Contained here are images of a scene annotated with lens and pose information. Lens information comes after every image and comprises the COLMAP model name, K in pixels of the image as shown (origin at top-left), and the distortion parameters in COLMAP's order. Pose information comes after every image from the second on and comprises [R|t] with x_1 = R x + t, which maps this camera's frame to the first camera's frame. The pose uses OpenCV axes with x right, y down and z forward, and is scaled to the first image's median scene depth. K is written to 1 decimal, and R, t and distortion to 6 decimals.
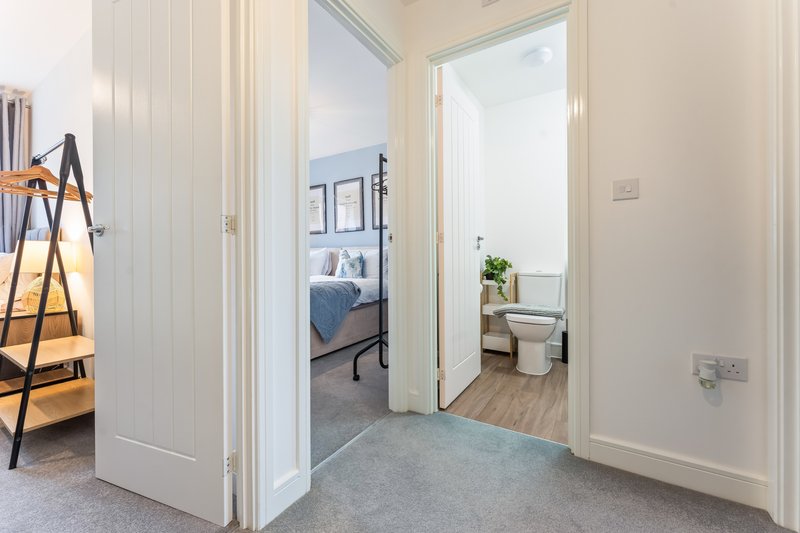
lens RADIAL K [[324.6, 0, 401.3], [0, 324.6, 257.4], [0, 0, 1]] dist [0.000562, 0.000057]
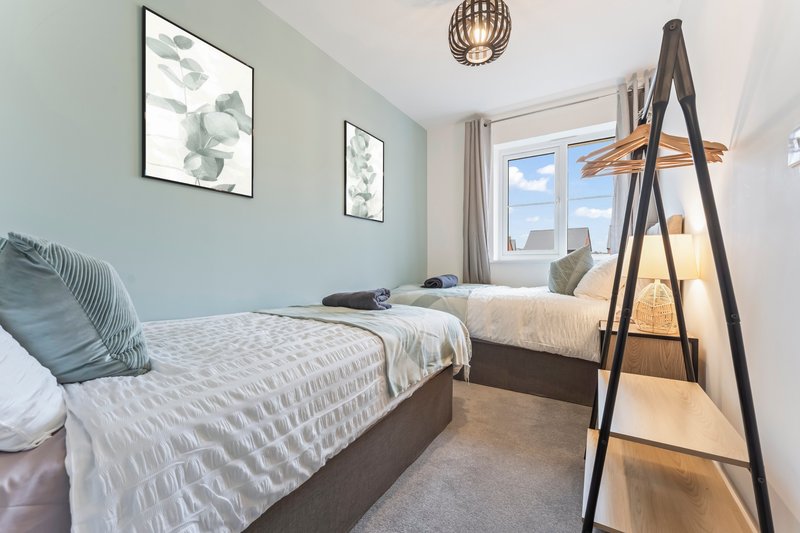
lens RADIAL K [[328.9, 0, 400.0], [0, 328.9, 266.5], [0, 0, 1]] dist [-0.003092, -0.000655]
pose [[0.009825, 0.022361, -0.999702, -0.198384], [0.001938, 0.999748, 0.022381, 0.001226], [0.999950, -0.002157, 0.009779, 0.225270]]
